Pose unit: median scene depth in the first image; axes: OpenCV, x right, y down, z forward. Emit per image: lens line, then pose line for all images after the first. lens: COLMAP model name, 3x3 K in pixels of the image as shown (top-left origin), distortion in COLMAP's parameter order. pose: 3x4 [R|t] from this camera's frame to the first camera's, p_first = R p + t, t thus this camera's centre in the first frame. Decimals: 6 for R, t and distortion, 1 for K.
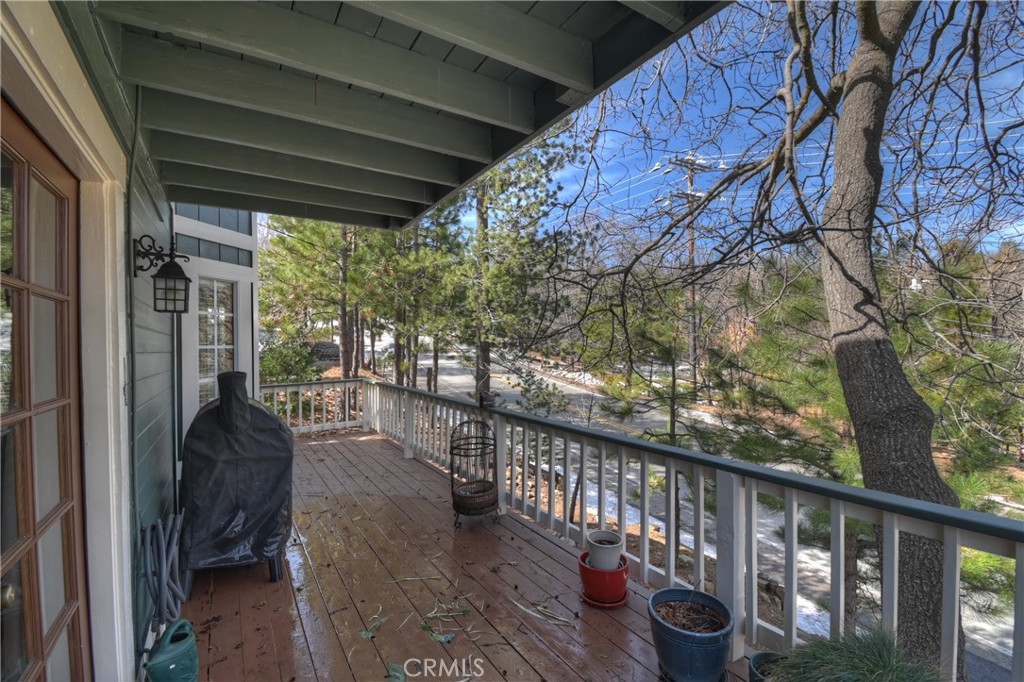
lens RADIAL K [[454.4, 0, 517.8], [0, 454.4, 342.4], [0, 0, 1]] dist [0.001533, -0.020589]
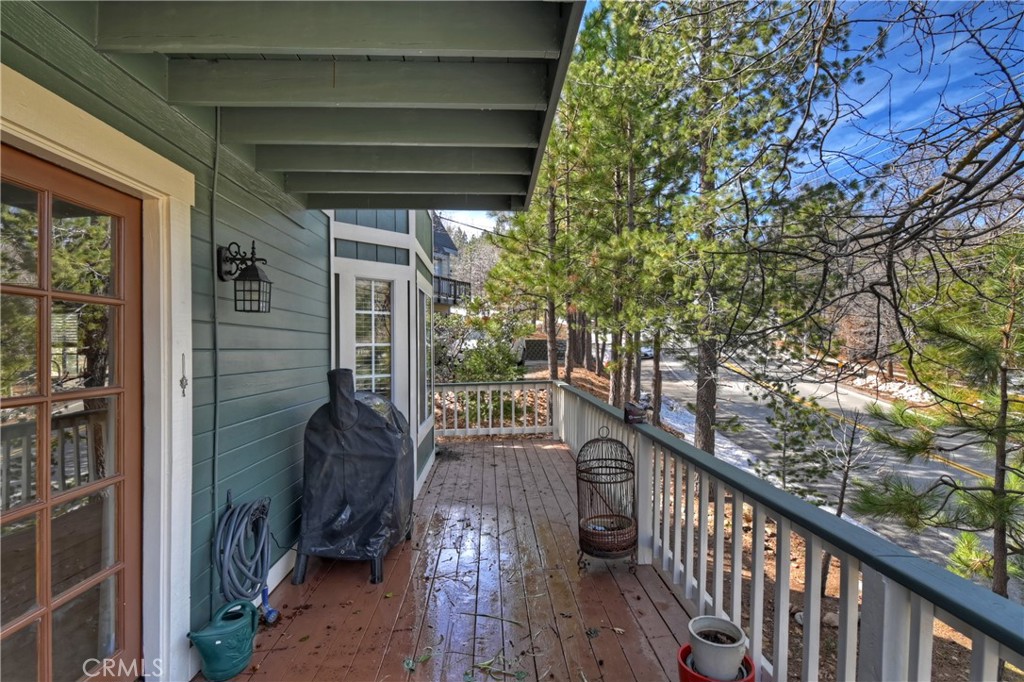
lens RADIAL K [[522.4, 0, 512.0], [0, 522.4, 341.0], [0, 0, 1]] dist [-0.013070, -0.001312]
pose [[0.862600, 0.000057, -0.505886, 0.225598], [0.000557, 0.999999, 0.001061, 0.001047], [0.505886, -0.001197, 0.862600, 0.135595]]
